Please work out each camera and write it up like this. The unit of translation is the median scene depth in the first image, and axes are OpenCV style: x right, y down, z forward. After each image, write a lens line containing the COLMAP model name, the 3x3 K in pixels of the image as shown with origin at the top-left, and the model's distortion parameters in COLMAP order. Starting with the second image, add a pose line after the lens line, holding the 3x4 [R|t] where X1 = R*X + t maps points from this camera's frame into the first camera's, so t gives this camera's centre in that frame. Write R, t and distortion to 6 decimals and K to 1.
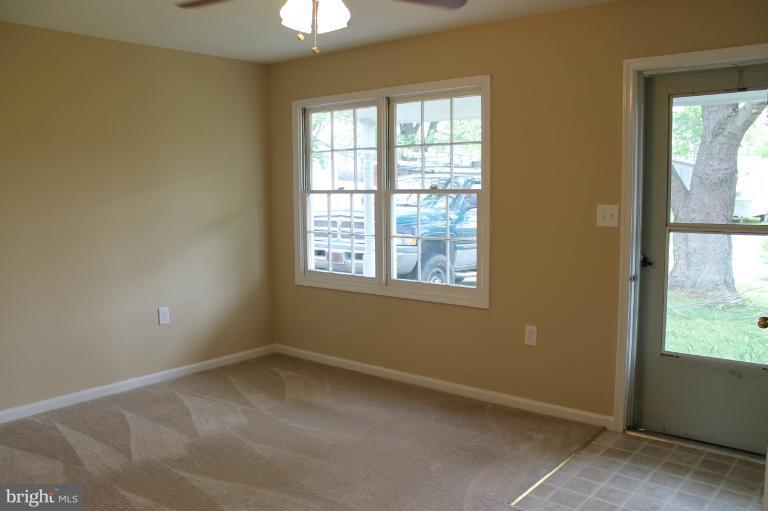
lens RADIAL K [[640.0, 0, 391.6], [0, 640.0, 253.9], [0, 0, 1]] dist [-0.154248, 0.113836]
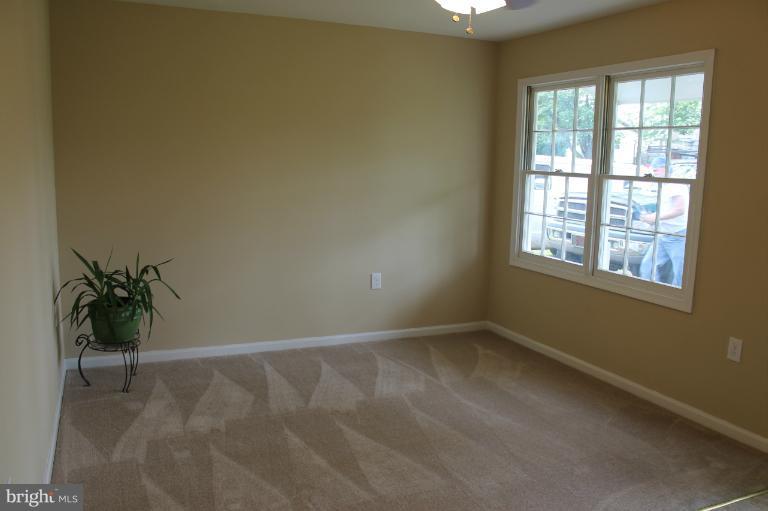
lens RADIAL K [[640.0, 0, 382.1], [0, 640.0, 250.4], [0, 0, 1]] dist [-0.154248, 0.113836]
pose [[0.896535, 0.093960, -0.432894, 0.130401], [-0.080095, 0.995522, 0.050200, -0.010403], [0.435672, -0.010334, 0.900046, 0.025881]]
